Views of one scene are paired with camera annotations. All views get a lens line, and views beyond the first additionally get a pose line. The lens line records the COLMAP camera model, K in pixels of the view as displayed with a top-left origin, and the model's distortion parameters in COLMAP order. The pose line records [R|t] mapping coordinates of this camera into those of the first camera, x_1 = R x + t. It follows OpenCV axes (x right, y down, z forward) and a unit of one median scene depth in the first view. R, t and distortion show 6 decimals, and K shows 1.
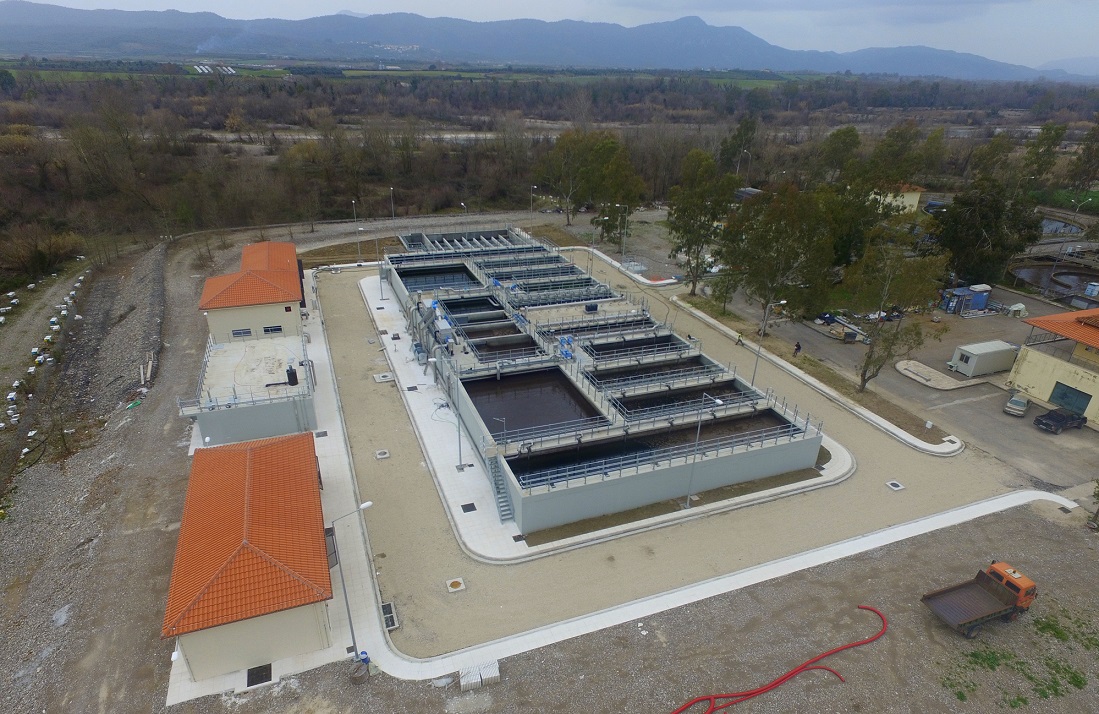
lens RADIAL K [[646.3, 0, 550.5], [0, 646.3, 385.4], [0, 0, 1]] dist [-0.003451, 0.005954]
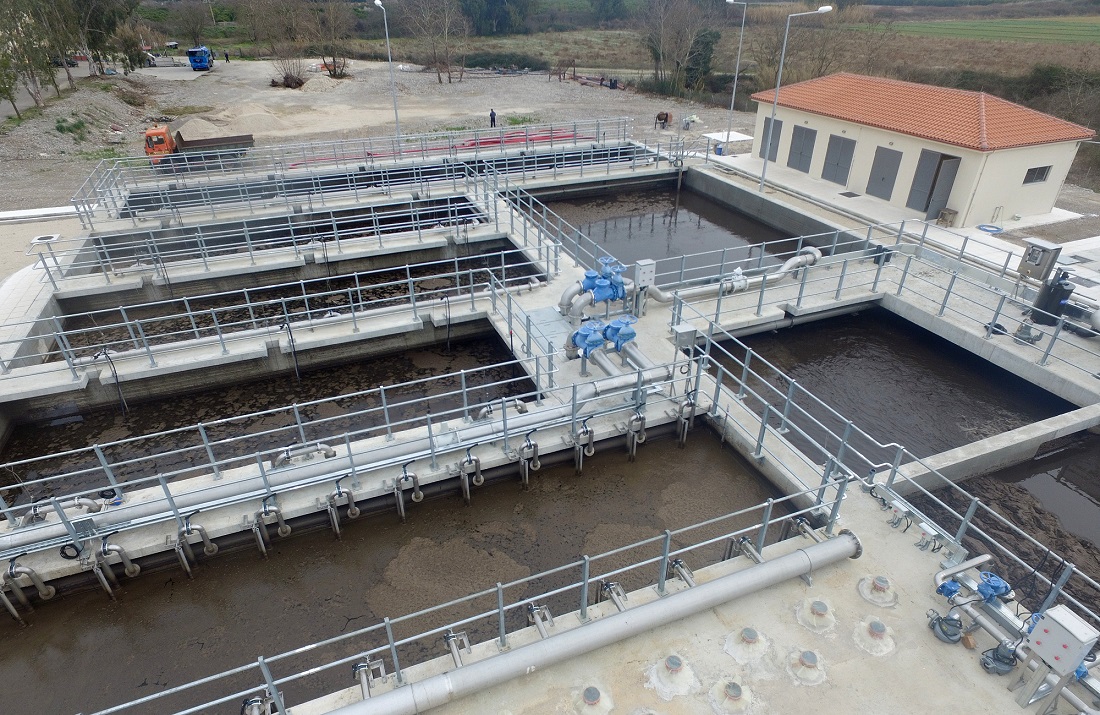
lens RADIAL K [[646.9, 0, 551.0], [0, 646.9, 385.9], [0, 0, 1]] dist [-0.003451, 0.005954]
pose [[-0.999714, -0.008230, -0.022472, 0.047726], [-0.023476, 0.519656, 0.854053, -0.242742], [0.004649, 0.854336, -0.519701, 1.121116]]
